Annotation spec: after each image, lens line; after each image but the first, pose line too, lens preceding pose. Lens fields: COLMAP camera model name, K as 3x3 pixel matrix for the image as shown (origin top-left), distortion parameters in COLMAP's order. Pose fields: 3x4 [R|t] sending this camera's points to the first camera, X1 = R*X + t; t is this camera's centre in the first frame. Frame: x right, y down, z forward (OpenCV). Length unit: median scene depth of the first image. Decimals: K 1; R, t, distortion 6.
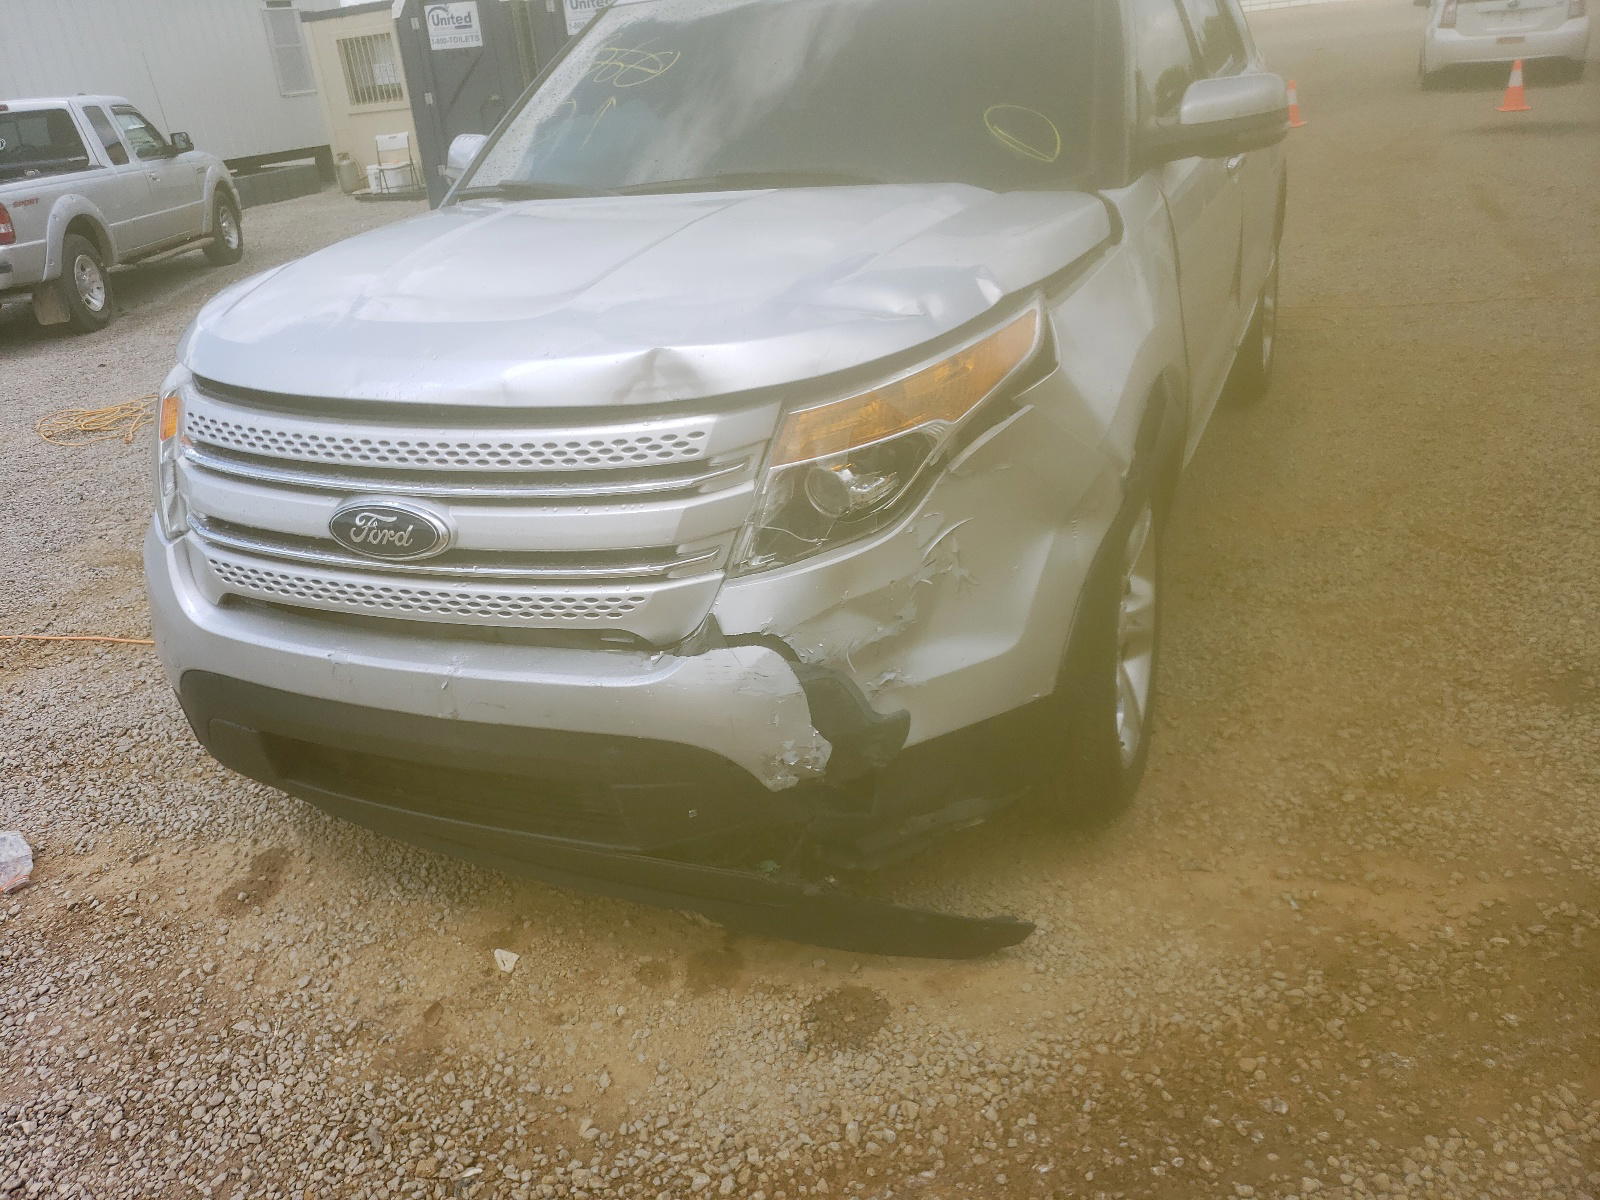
lens RADIAL K [[1307.5, 0, 800.0], [0, 1307.5, 600.0], [0, 0, 1]] dist [-0.003198, 0.034129]
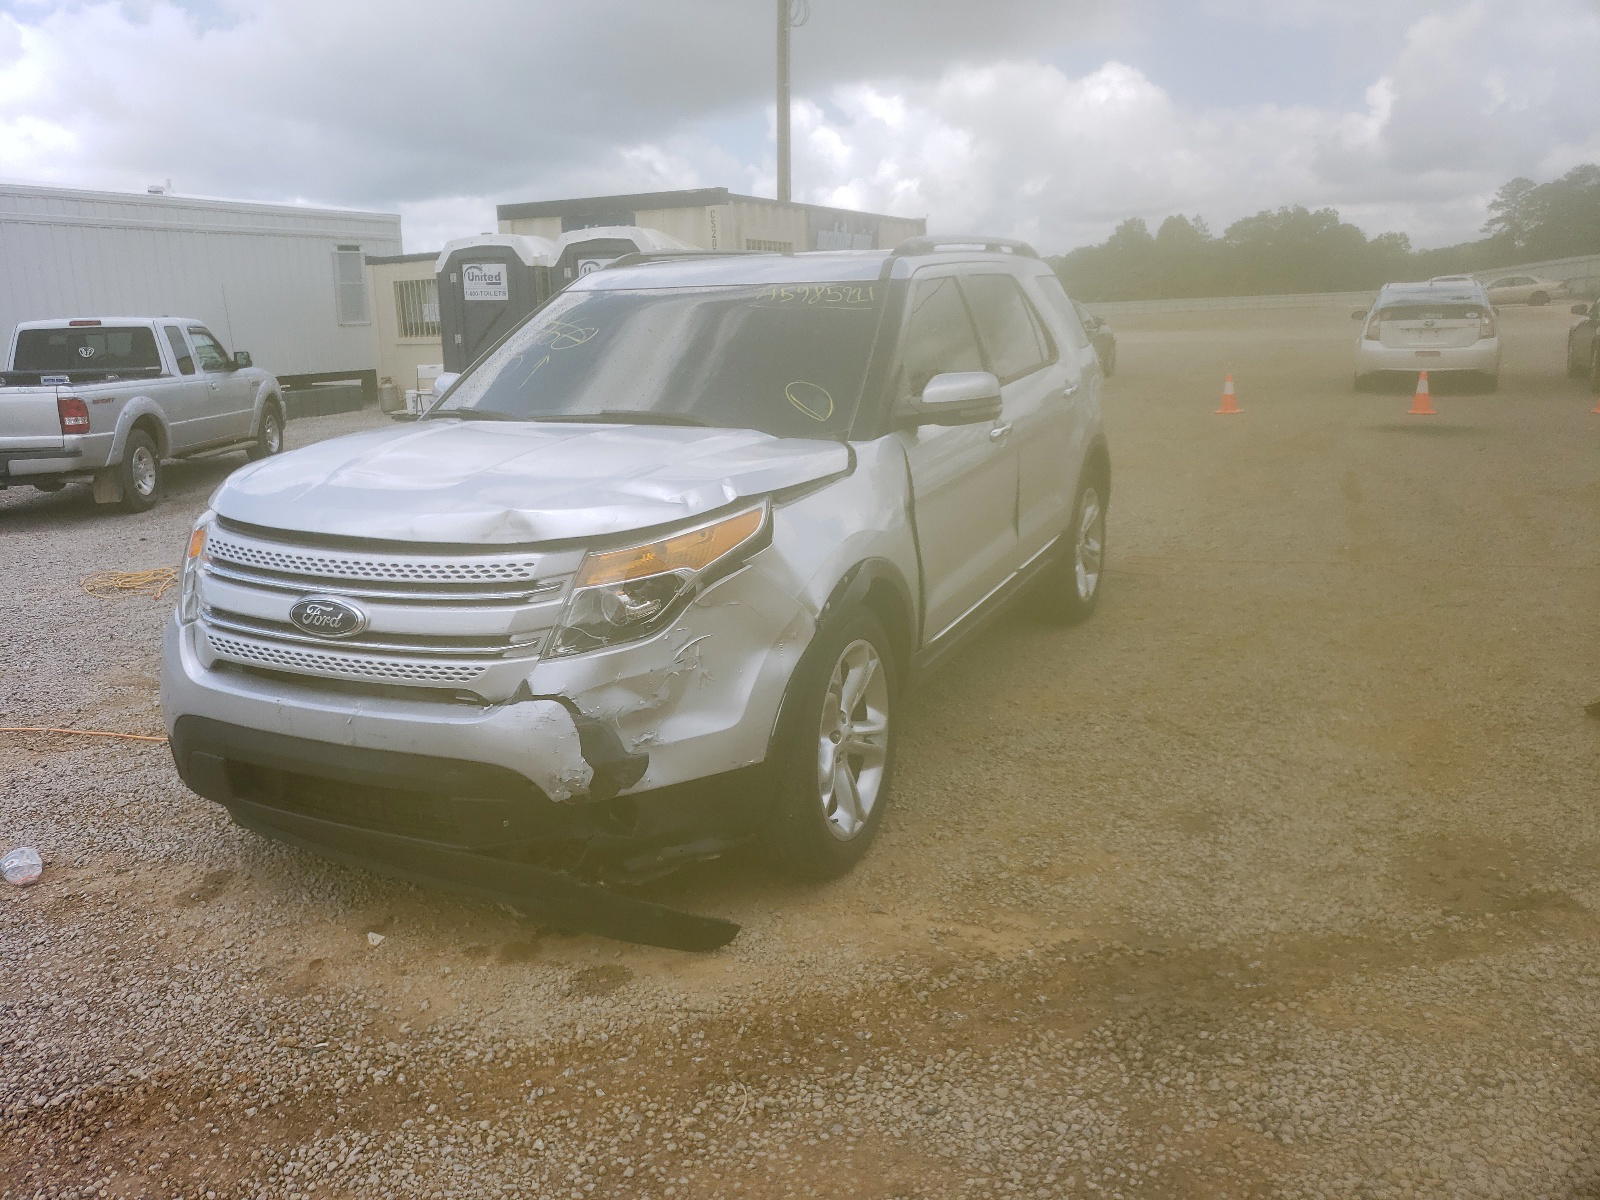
lens RADIAL K [[1307.5, 0, 800.0], [0, 1307.5, 600.0], [0, 0, 1]] dist [-0.003198, 0.034129]
pose [[0.997348, 0.071695, -0.012492, 0.228612], [-0.072772, 0.980894, -0.180422, 0.146531], [-0.000682, 0.180853, 0.983510, -0.457154]]
